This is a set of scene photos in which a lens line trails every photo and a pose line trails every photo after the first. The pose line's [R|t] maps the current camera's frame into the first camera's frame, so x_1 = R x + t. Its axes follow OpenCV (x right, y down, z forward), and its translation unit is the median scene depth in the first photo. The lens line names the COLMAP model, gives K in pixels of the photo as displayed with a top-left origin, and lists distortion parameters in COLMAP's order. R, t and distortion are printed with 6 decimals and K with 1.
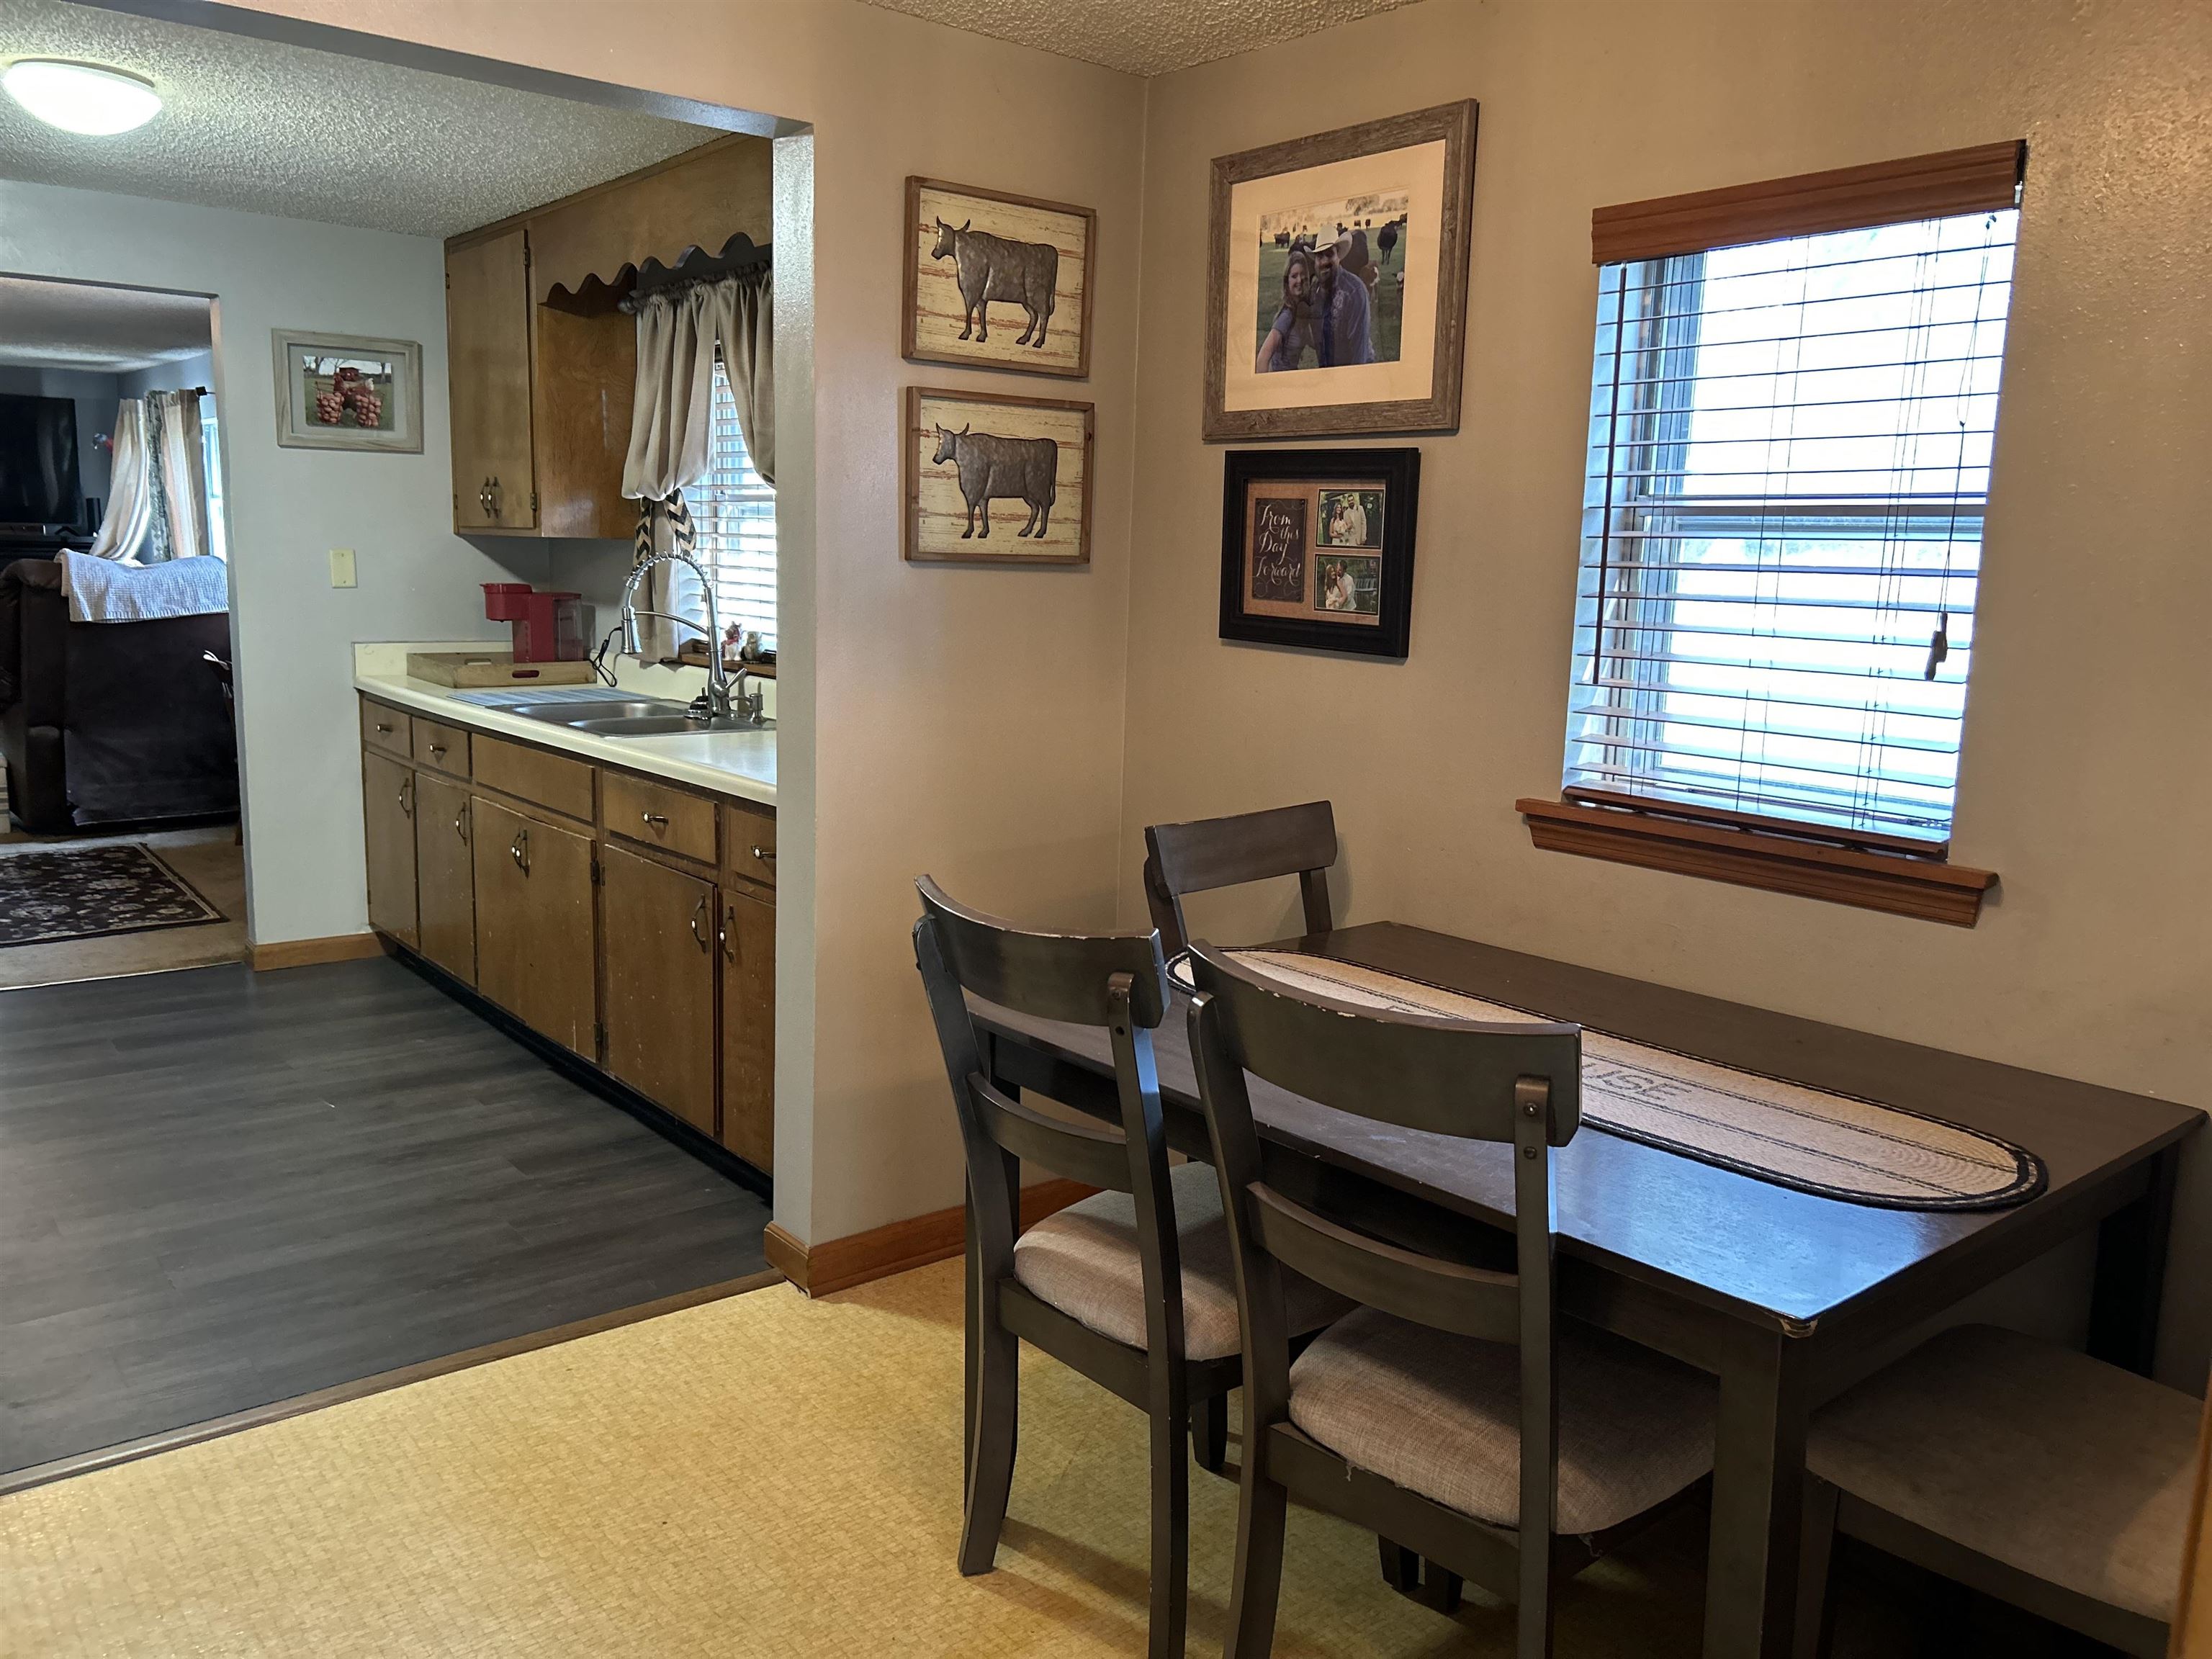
lens RADIAL K [[1694.5, 0, 1094.2], [0, 1694.5, 824.4], [0, 0, 1]] dist [0.035202, -0.032349]
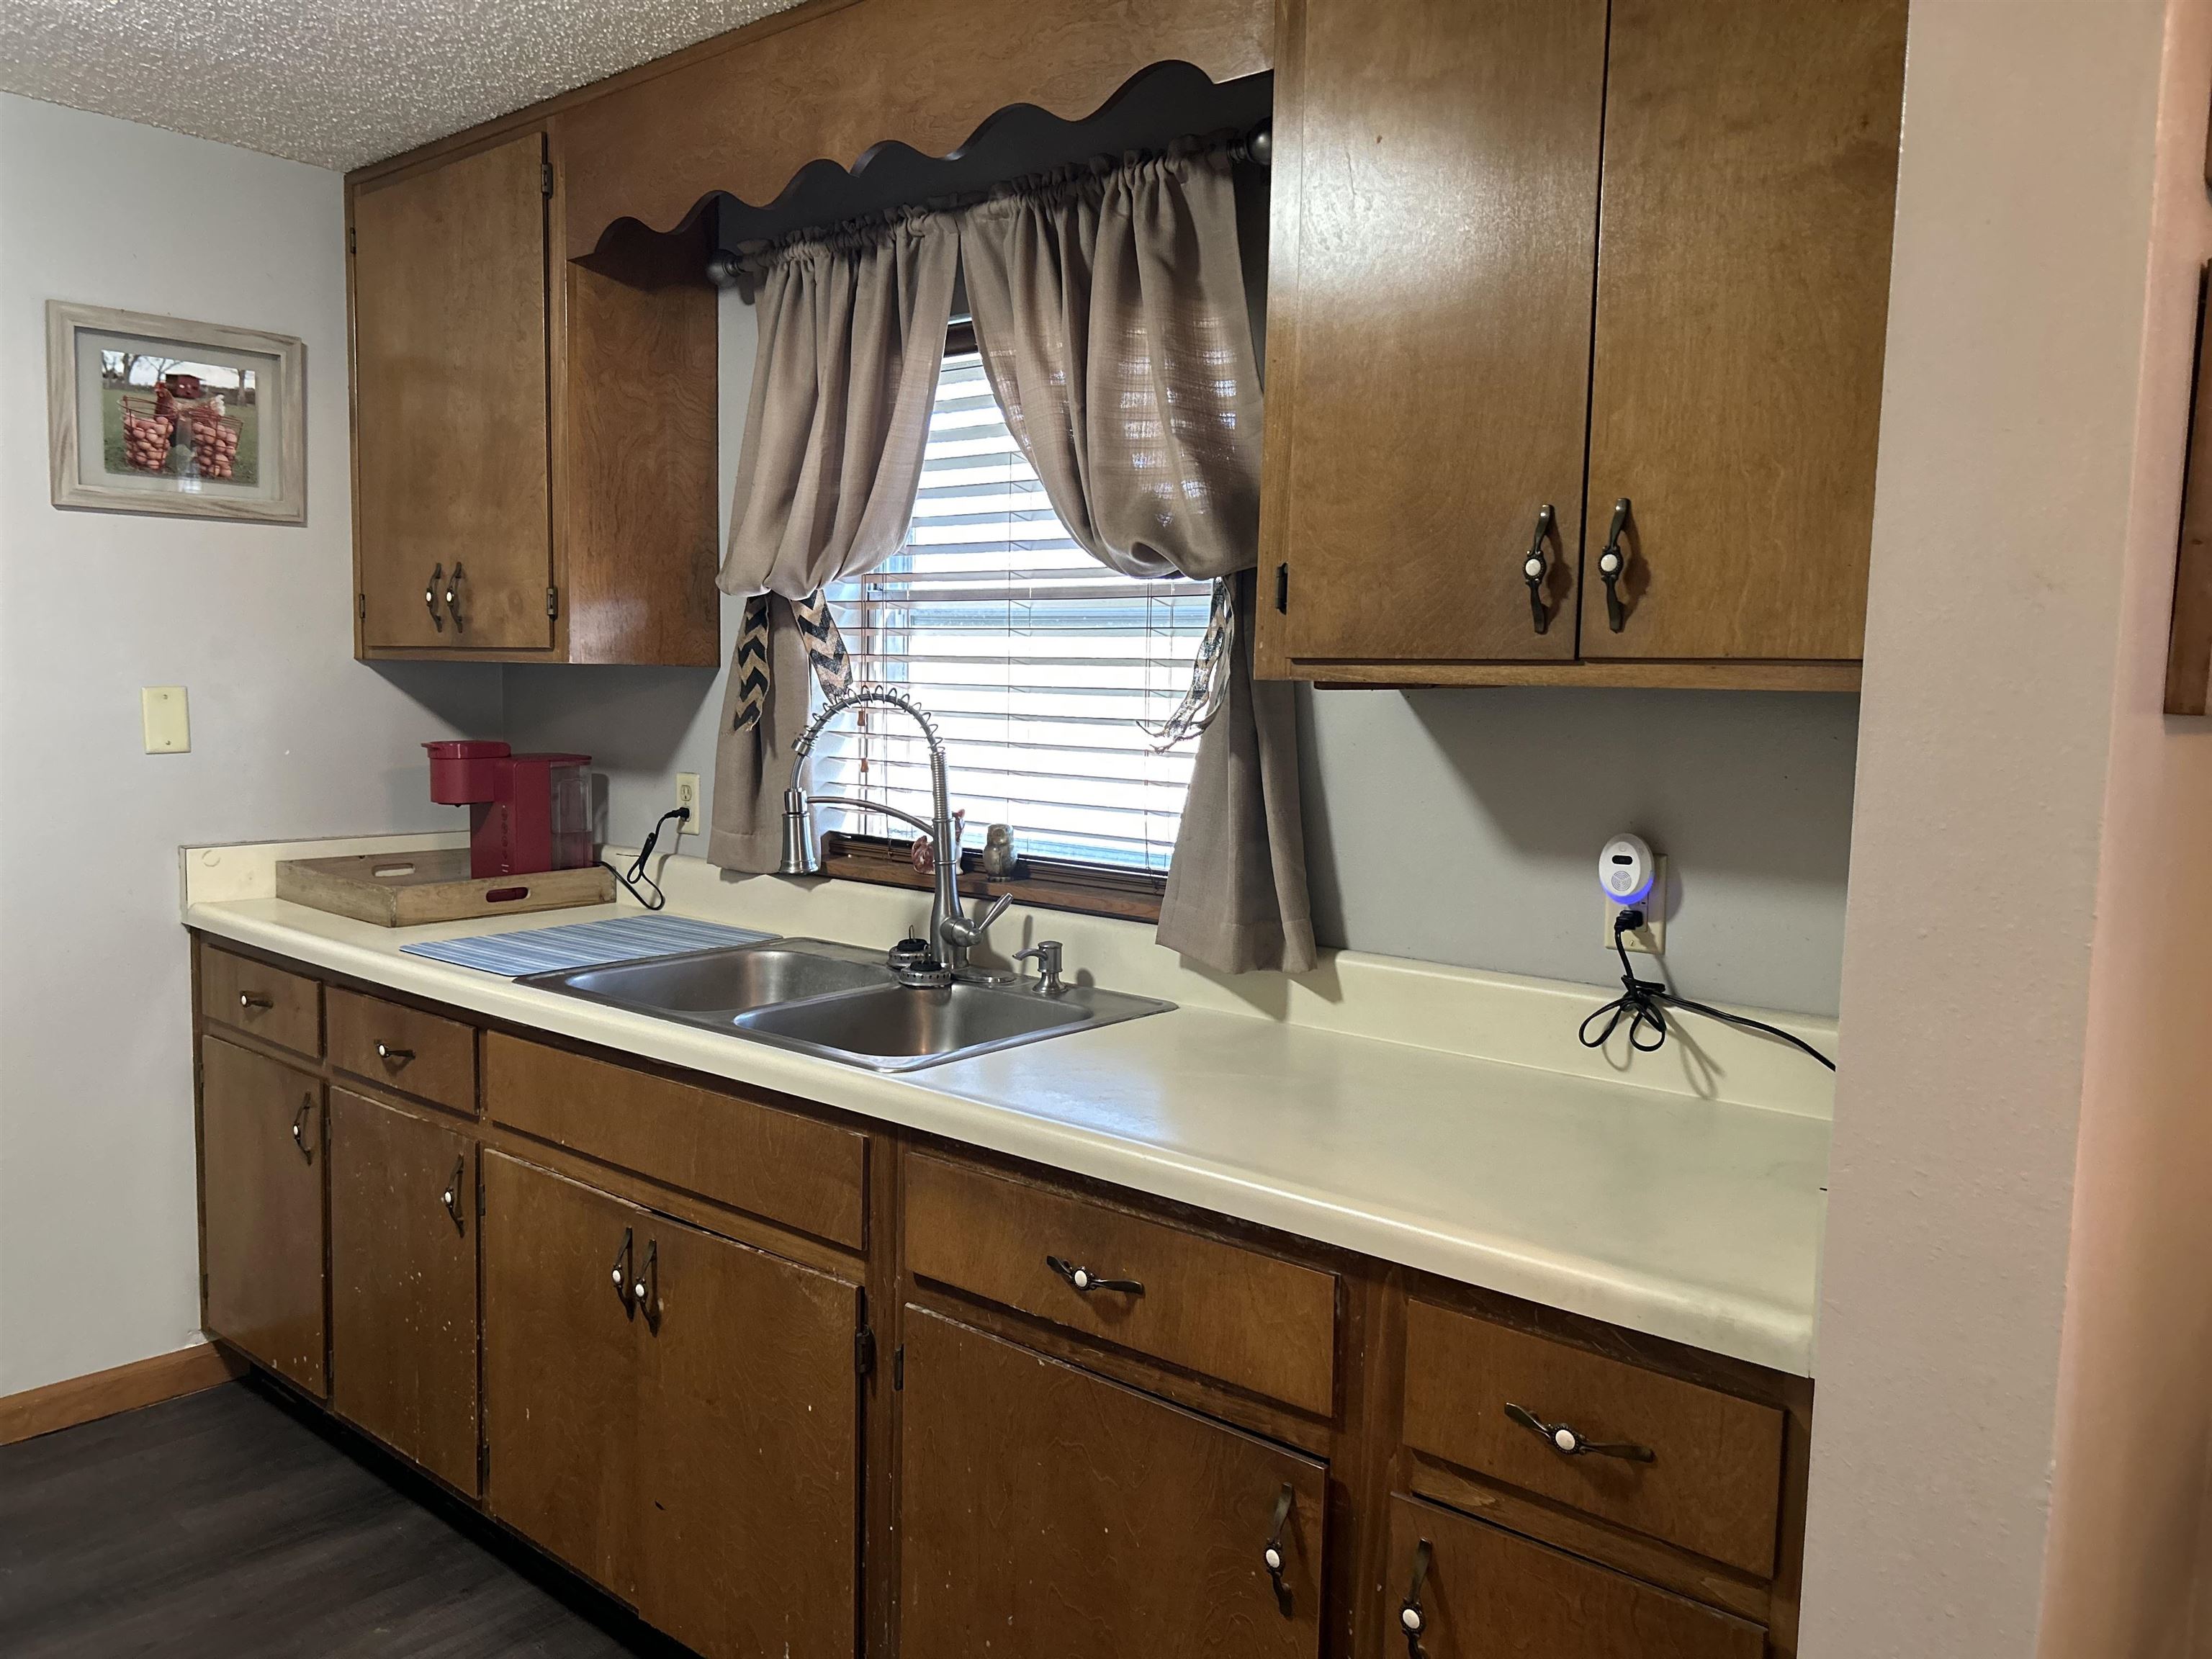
lens RADIAL K [[1694.5, 0, 1117.5], [0, 1694.5, 833.5], [0, 0, 1]] dist [0.035202, -0.032349]
pose [[0.983259, -0.024024, 0.180624, -0.245656], [0.035732, 0.997446, -0.061848, -0.069144], [-0.178677, 0.067267, 0.981606, 0.405459]]
